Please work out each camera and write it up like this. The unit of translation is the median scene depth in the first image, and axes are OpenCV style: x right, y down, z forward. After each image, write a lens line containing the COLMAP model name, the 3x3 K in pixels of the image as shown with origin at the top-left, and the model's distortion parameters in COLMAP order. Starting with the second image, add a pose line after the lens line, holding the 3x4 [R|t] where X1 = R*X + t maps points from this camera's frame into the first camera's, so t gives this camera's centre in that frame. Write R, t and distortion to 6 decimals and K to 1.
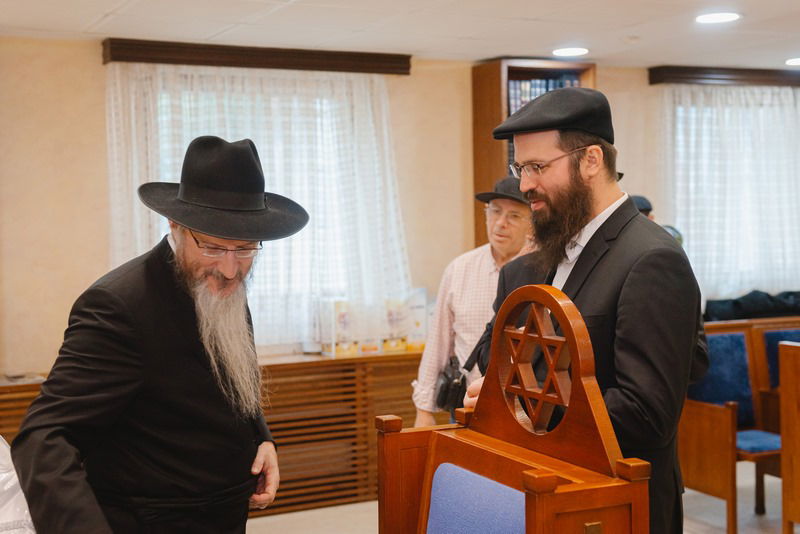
lens RADIAL K [[1164.6, 0, 400.0], [0, 1164.6, 267.0], [0, 0, 1]] dist [0.094323, -0.019719]
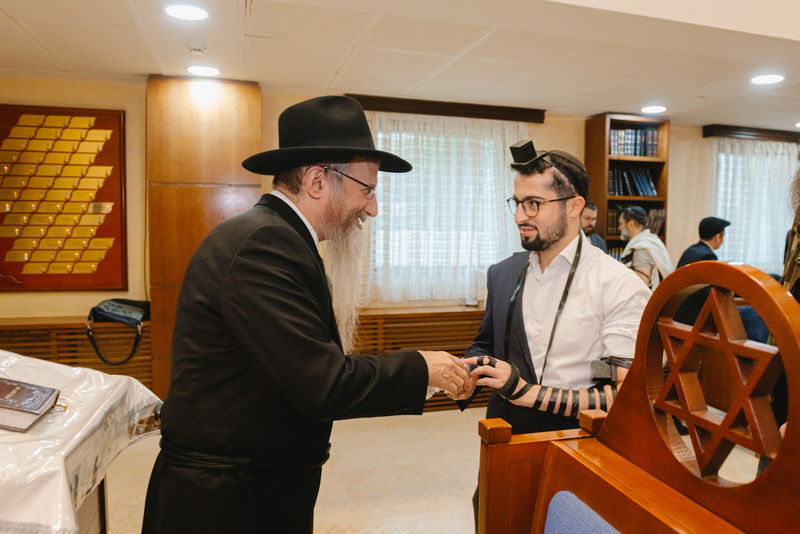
lens RADIAL K [[600.9, 0, 452.0], [0, 600.9, 266.0], [0, 0, 1]] dist [-0.045916, -0.001908]
pose [[0.989724, 0.039472, -0.137438, 0.004956], [-0.036701, 0.999070, 0.022638, 0.005743], [0.138204, -0.017362, 0.990252, 0.228172]]
